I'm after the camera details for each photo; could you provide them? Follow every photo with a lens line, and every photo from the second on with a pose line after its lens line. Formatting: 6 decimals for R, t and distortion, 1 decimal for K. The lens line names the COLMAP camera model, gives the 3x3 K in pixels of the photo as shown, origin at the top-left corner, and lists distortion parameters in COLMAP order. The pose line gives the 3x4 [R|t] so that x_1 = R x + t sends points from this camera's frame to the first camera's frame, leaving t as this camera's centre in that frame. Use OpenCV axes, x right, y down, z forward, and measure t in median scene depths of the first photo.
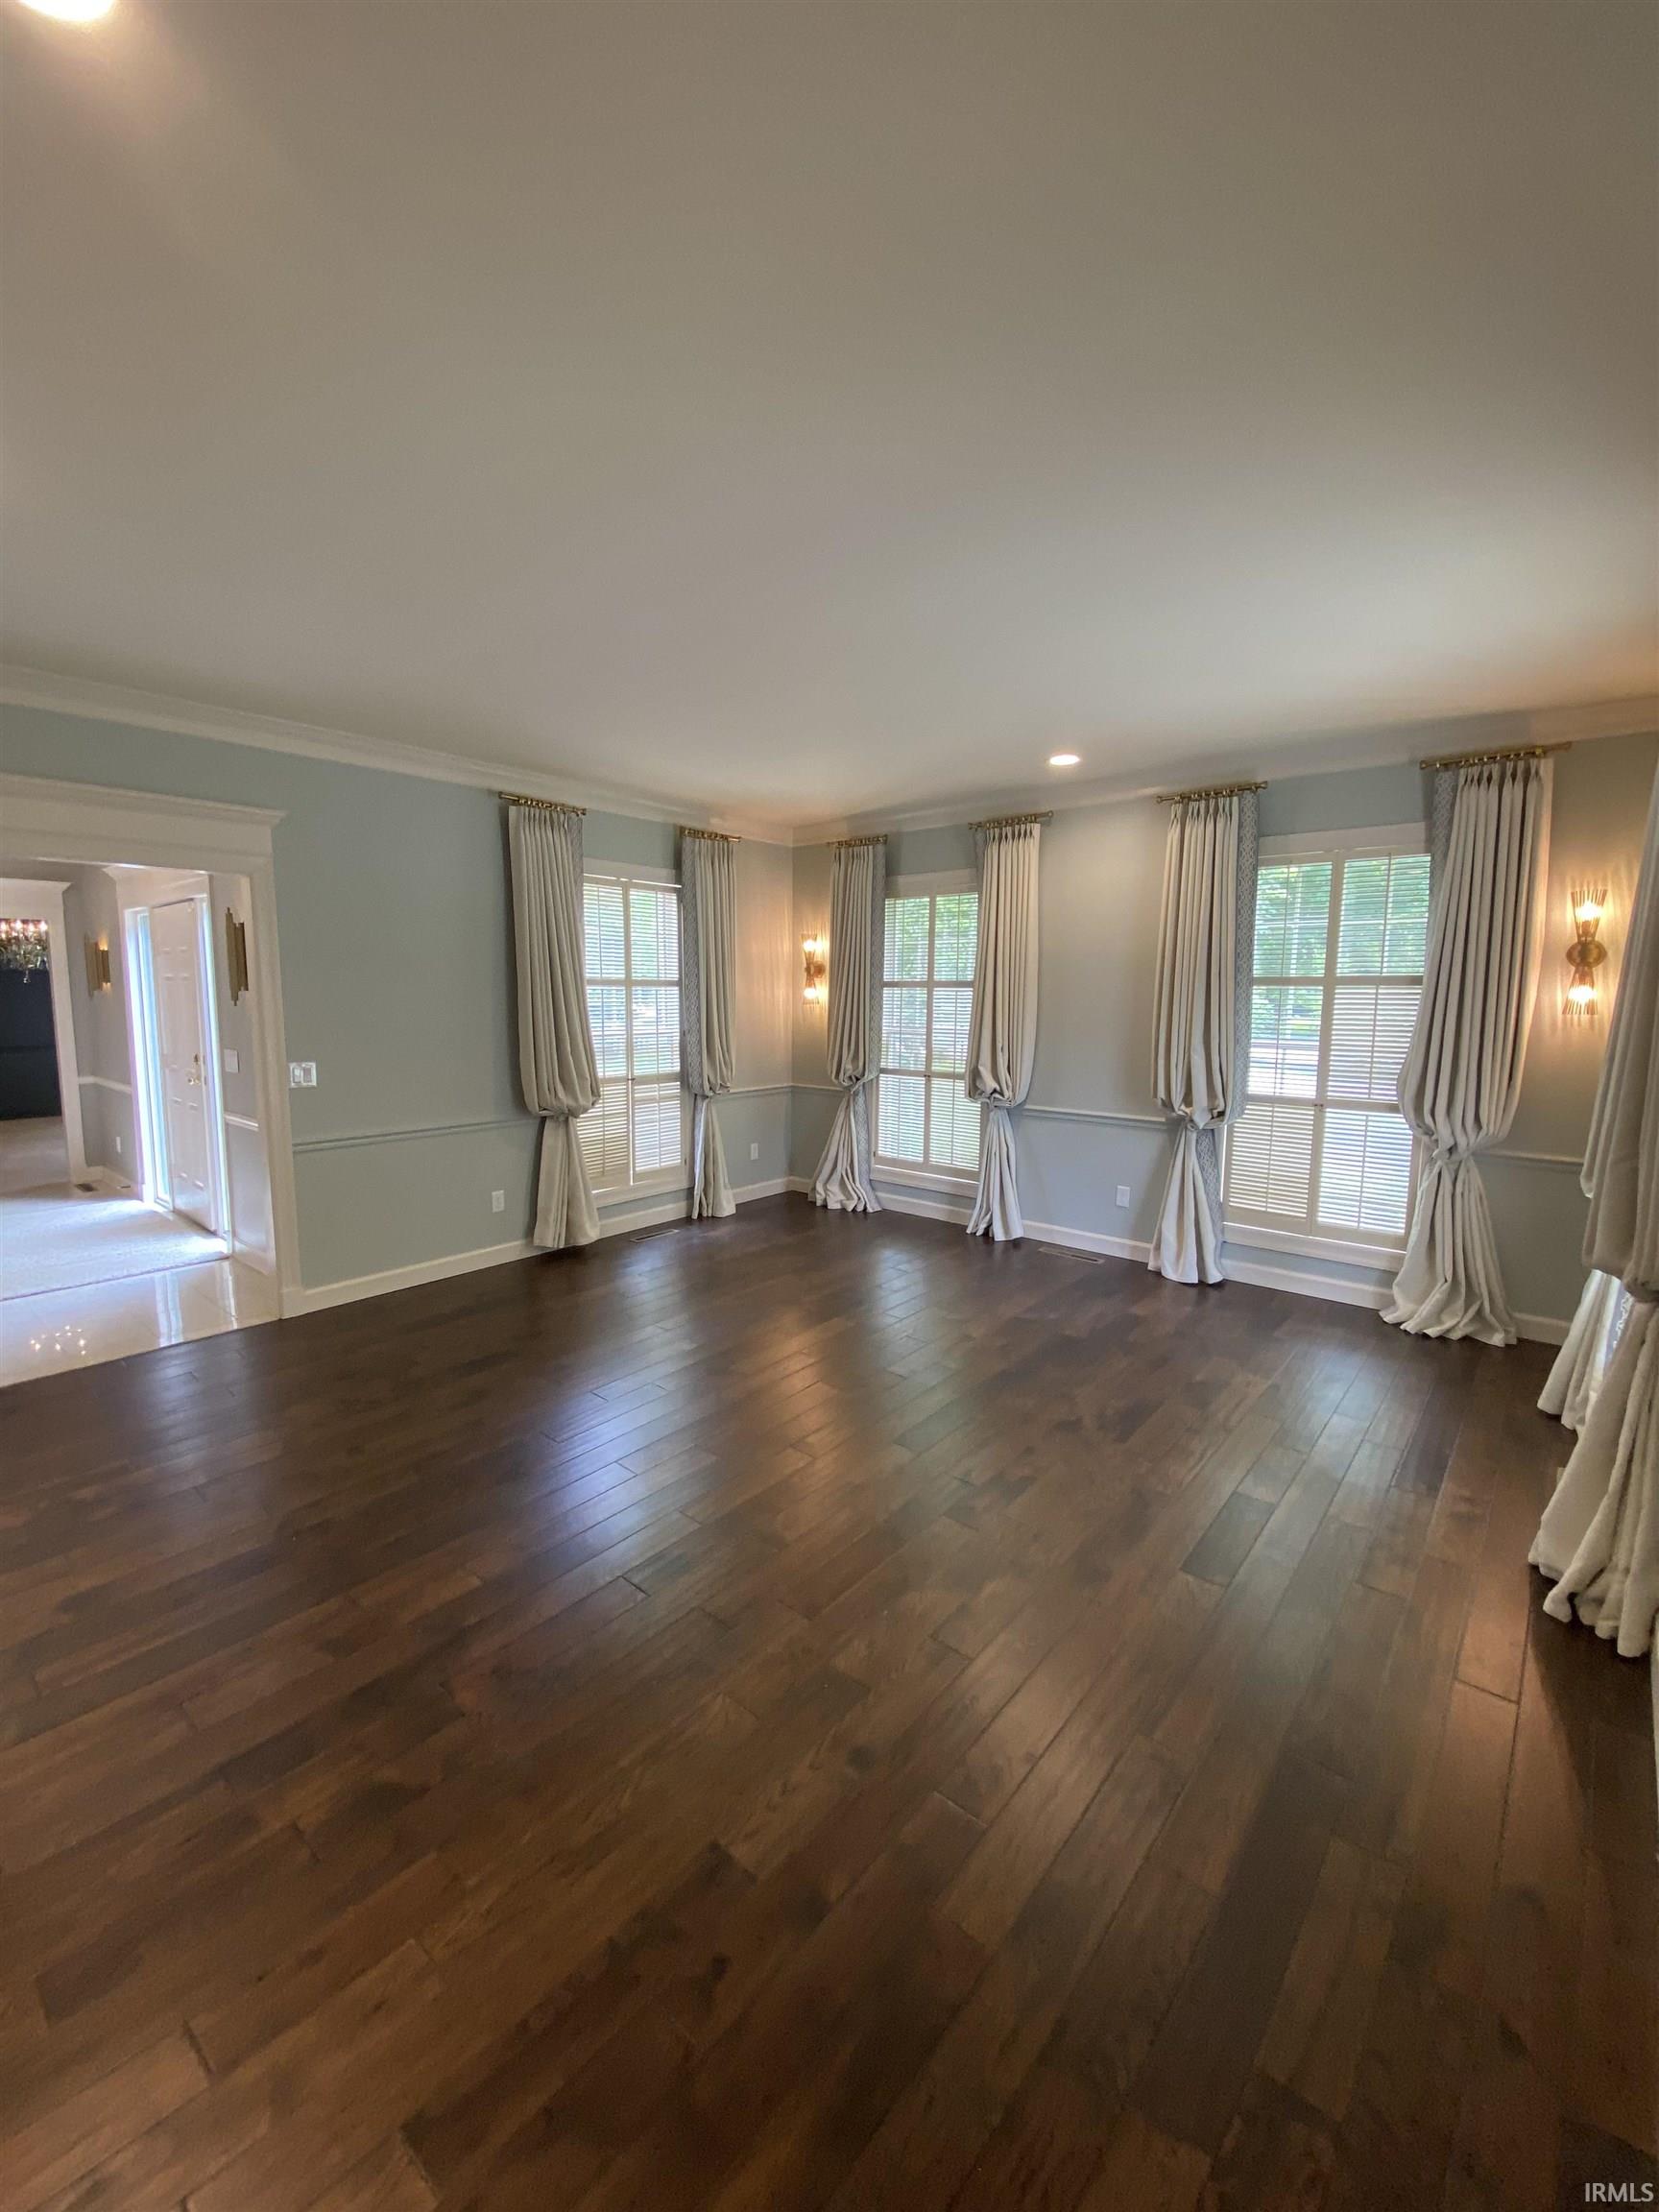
lens RADIAL K [[895.7, 0, 821.7], [0, 895.7, 1106.6], [0, 0, 1]] dist [0.000625, -0.000176]
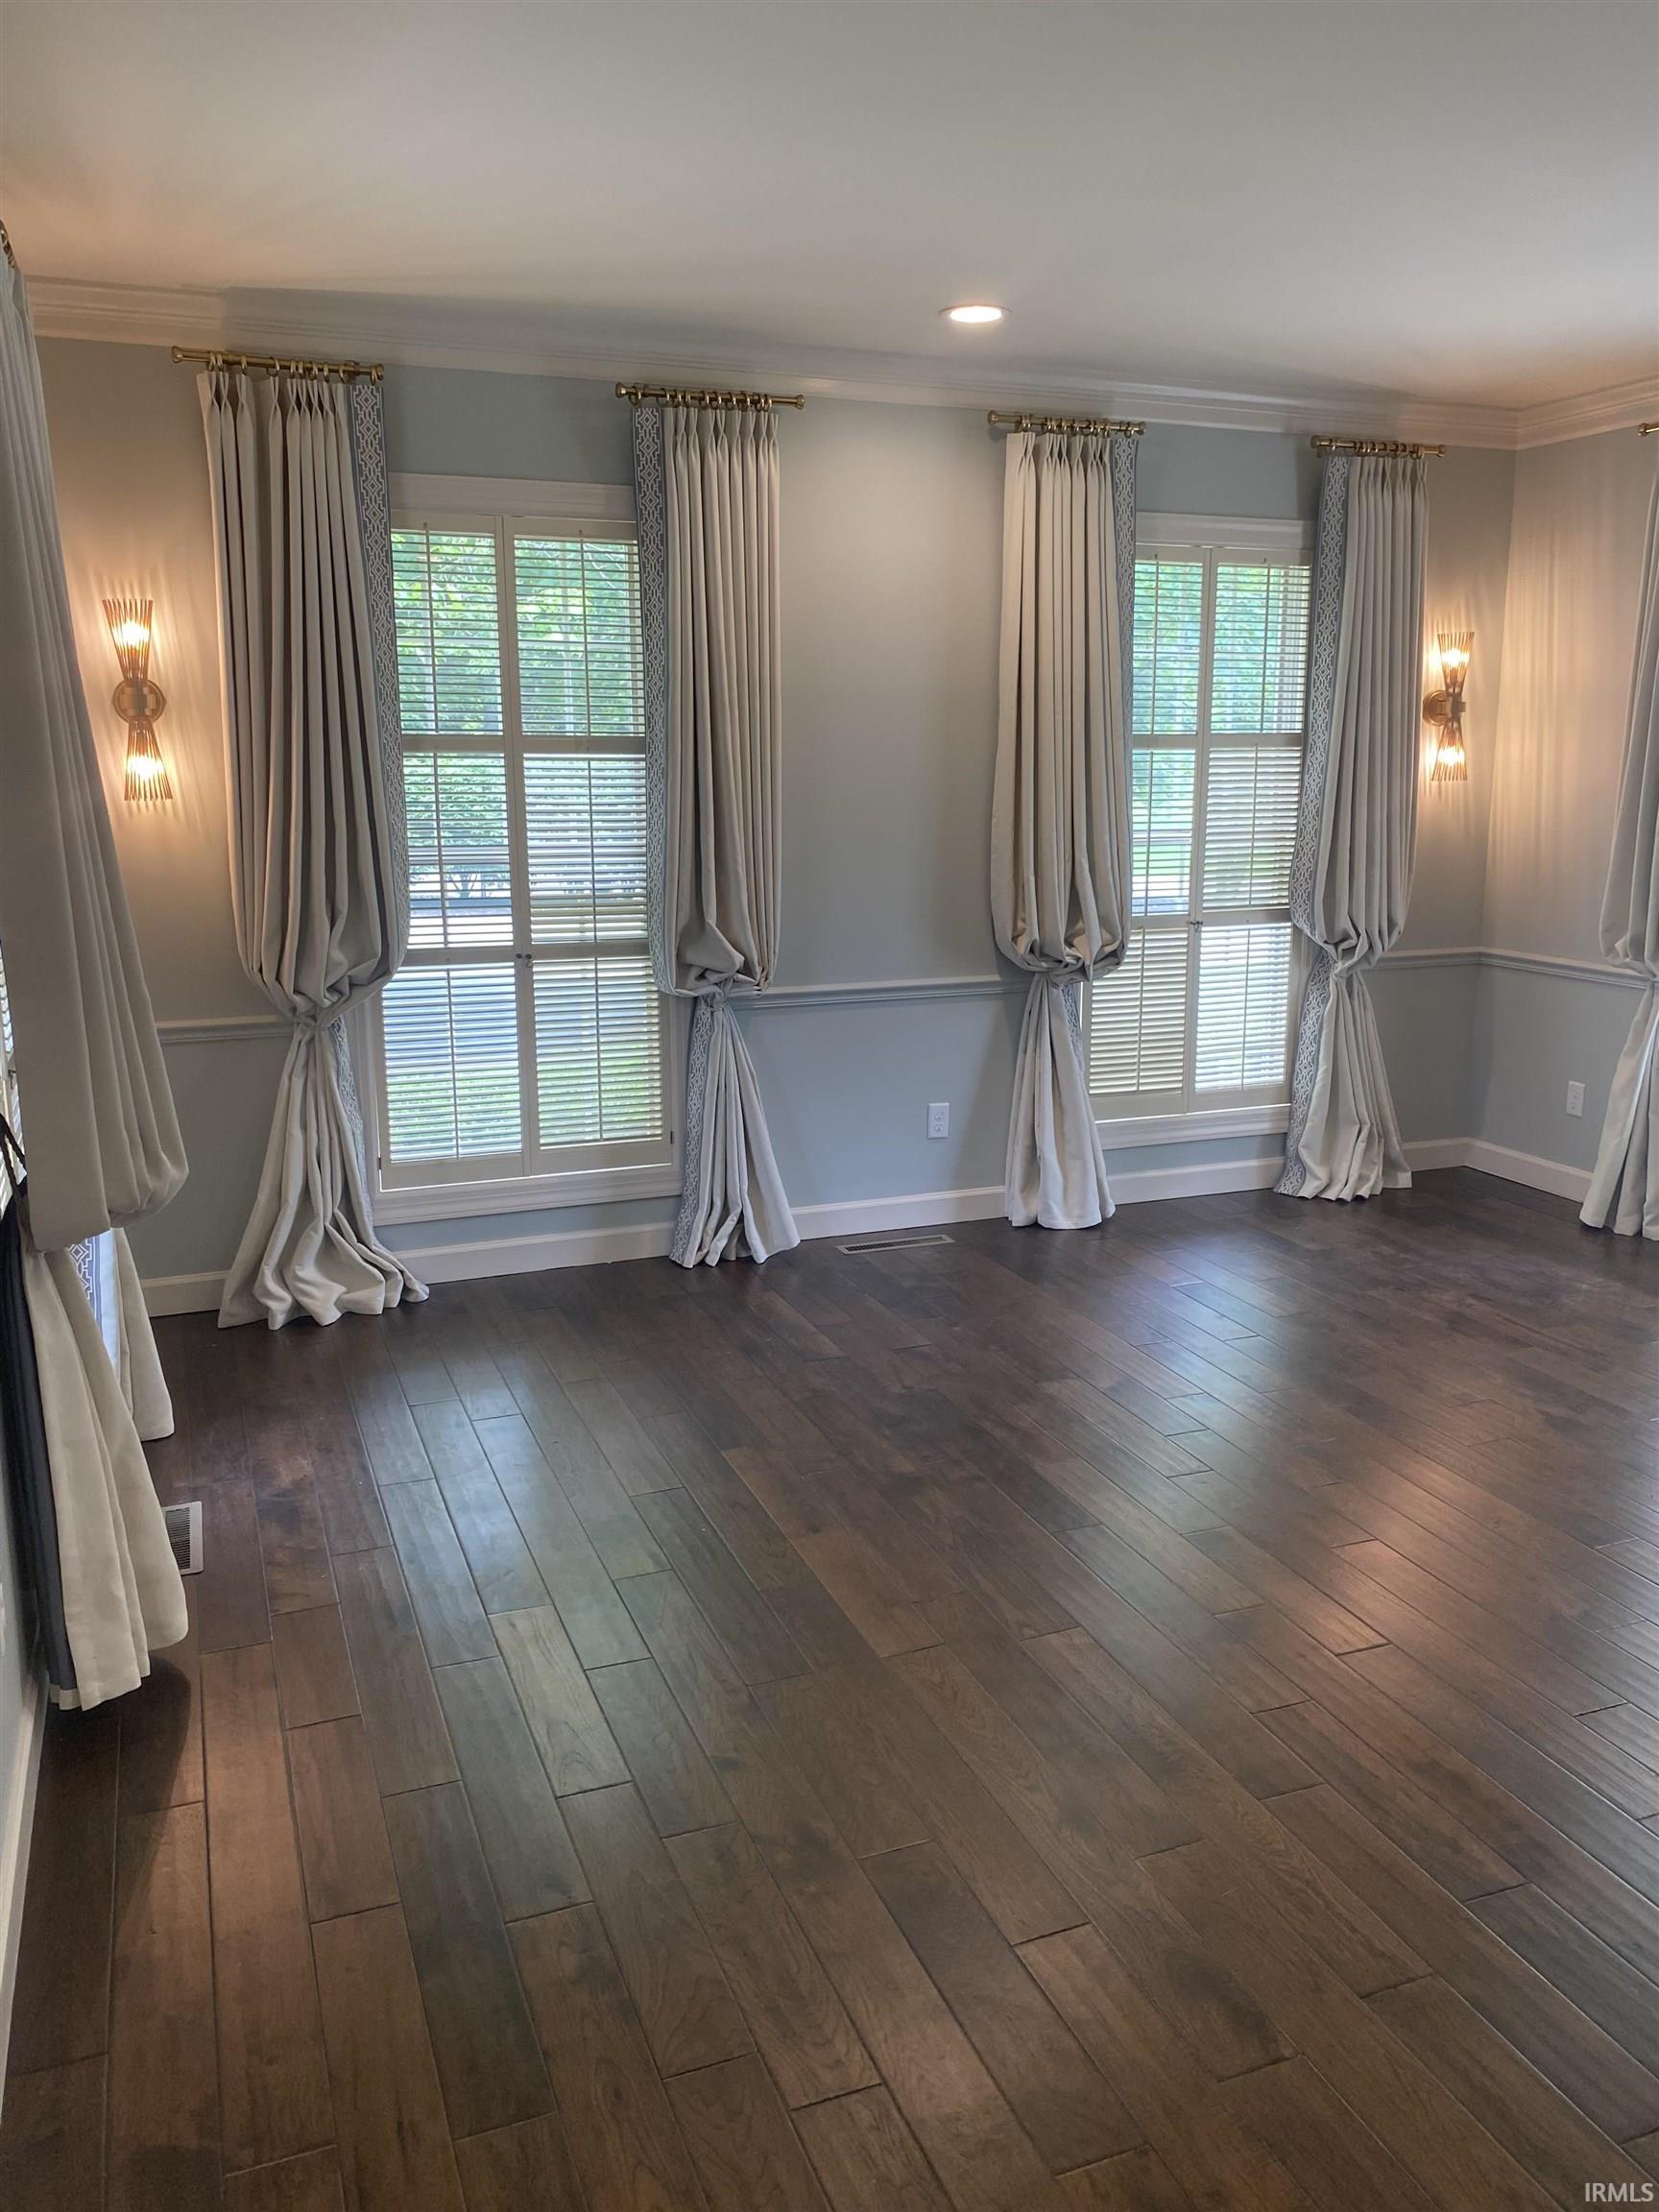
lens RADIAL K [[1685.8, 0, 830.3], [0, 1685.8, 1091.2], [0, 0, 1]] dist [0.038945, -0.019160]
pose [[0.457381, -0.175830, 0.871715, -0.600716], [0.121579, 0.983417, 0.134570, -0.067907], [-0.880921, 0.044433, 0.471174, 0.523318]]
